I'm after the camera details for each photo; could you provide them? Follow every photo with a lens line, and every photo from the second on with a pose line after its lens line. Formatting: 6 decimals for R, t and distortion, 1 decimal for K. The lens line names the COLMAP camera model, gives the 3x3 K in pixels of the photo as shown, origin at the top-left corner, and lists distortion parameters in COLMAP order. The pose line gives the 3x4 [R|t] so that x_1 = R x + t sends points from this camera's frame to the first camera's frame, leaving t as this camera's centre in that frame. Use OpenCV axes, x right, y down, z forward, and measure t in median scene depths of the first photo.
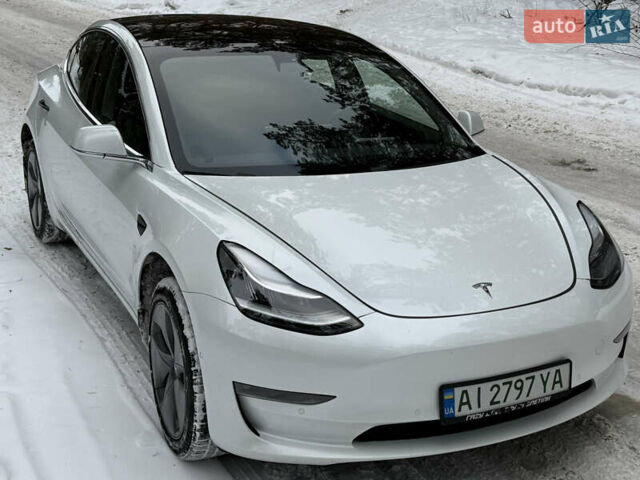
lens RADIAL K [[980.4, 0, 338.4], [0, 980.4, 223.9], [0, 0, 1]] dist [0.141041, -0.056893]
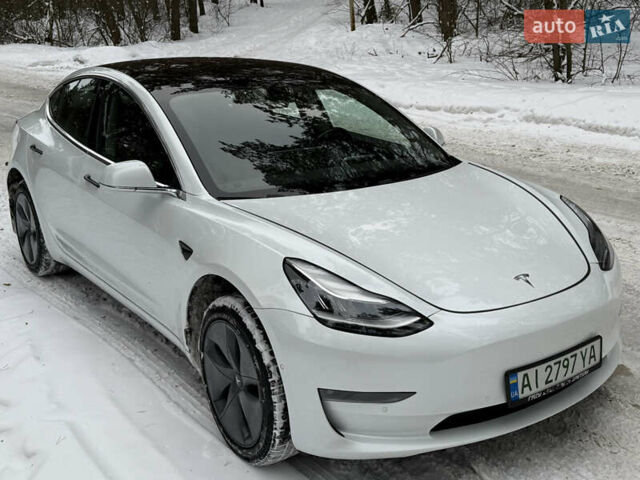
lens RADIAL K [[801.4, 0, 326.6], [0, 801.4, 226.2], [0, 0, 1]] dist [0.227690, -0.548728]
pose [[0.986566, -0.085023, 0.139495, -0.189809], [0.086116, 0.996284, -0.001806, -0.011700], [-0.138823, 0.013794, 0.990221, 0.120712]]
